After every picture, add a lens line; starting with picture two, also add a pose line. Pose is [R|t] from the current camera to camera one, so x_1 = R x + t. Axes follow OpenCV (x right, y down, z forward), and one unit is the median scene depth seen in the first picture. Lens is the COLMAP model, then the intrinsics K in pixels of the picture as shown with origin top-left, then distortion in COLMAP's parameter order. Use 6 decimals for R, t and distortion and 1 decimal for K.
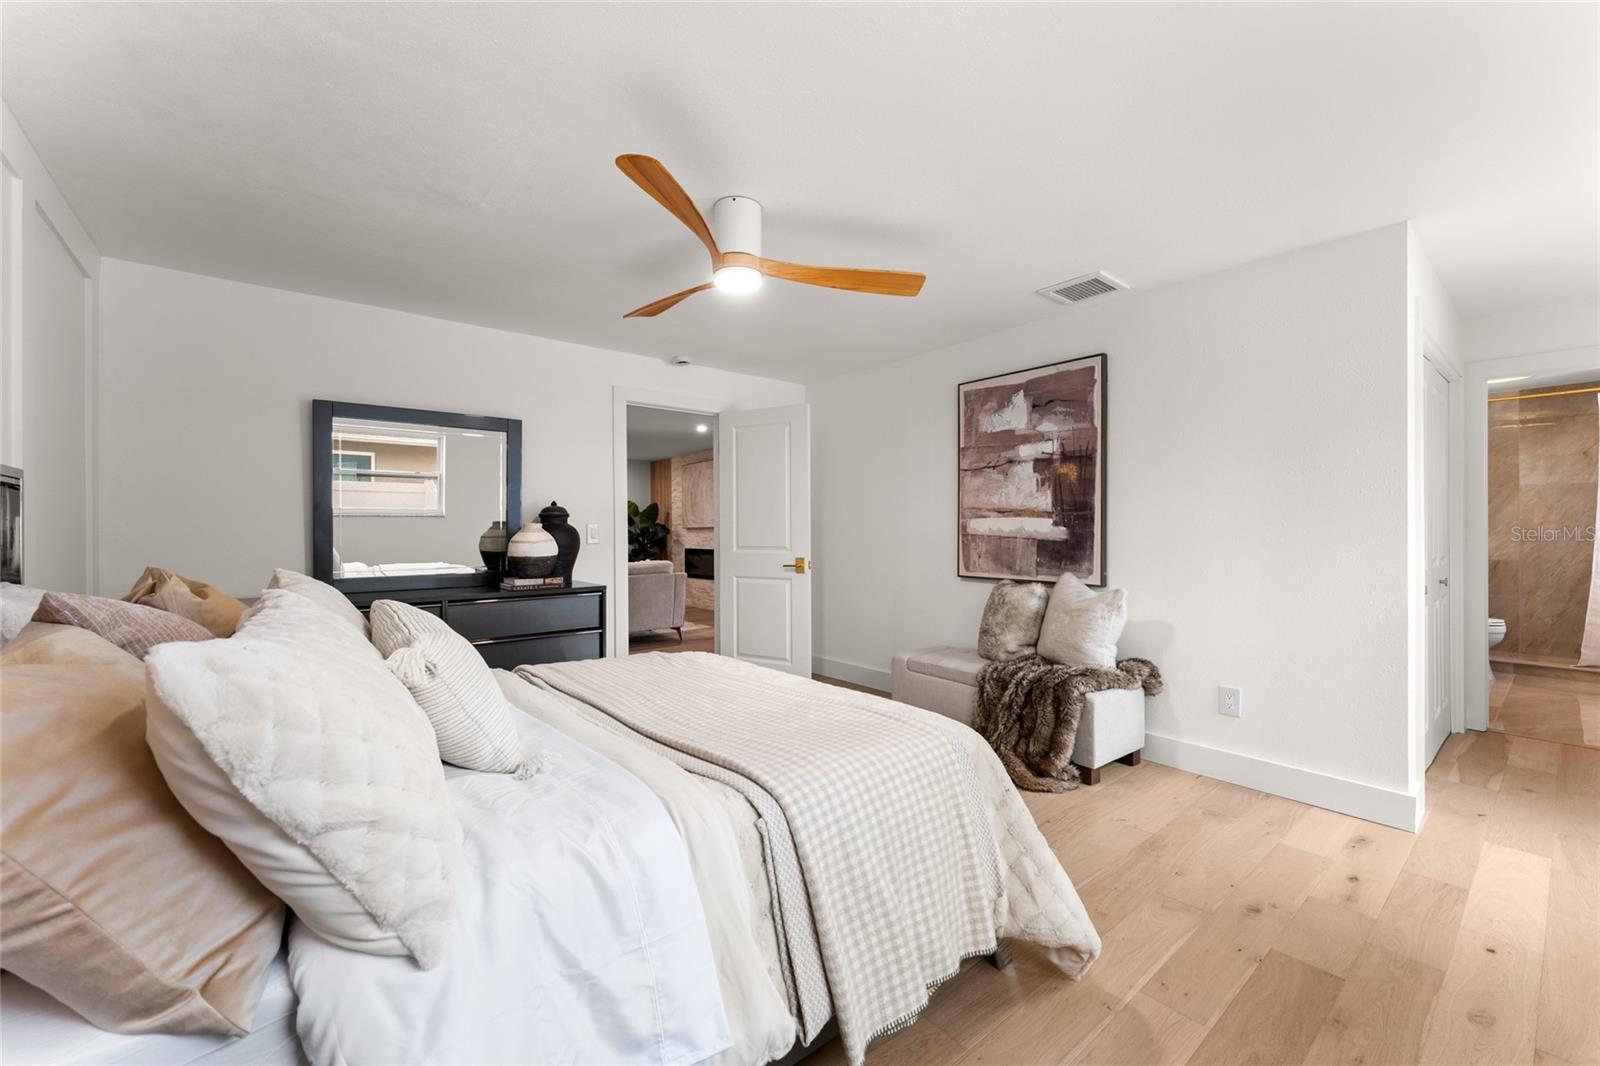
lens RADIAL K [[643.5, 0, 800.0], [0, 643.5, 533.0], [0, 0, 1]] dist [0.000056, 0.000049]
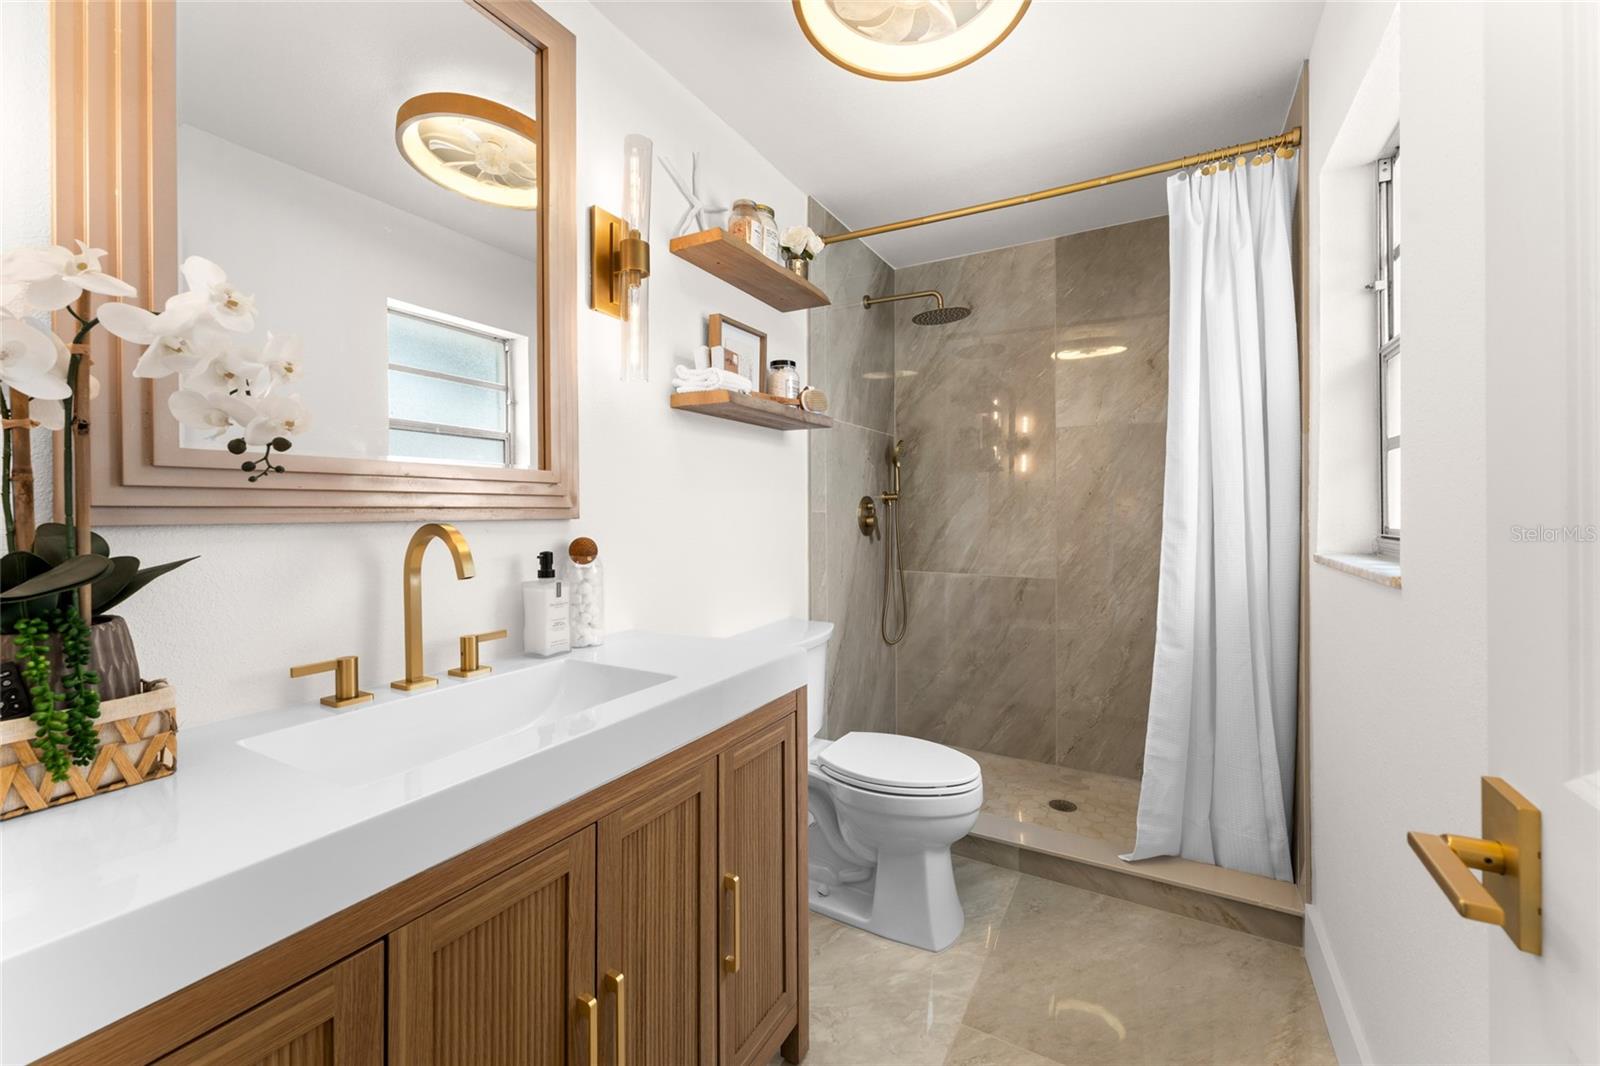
lens RADIAL K [[648.6, 0, 800.2], [0, 648.6, 521.7], [0, 0, 1]] dist [-0.000327, -0.000036]
pose [[0.933551, -0.001658, 0.358442, 0.776787], [0.001678, 0.999999, 0.000256, -0.002648], [-0.358442, 0.000362, 0.933552, 0.621357]]
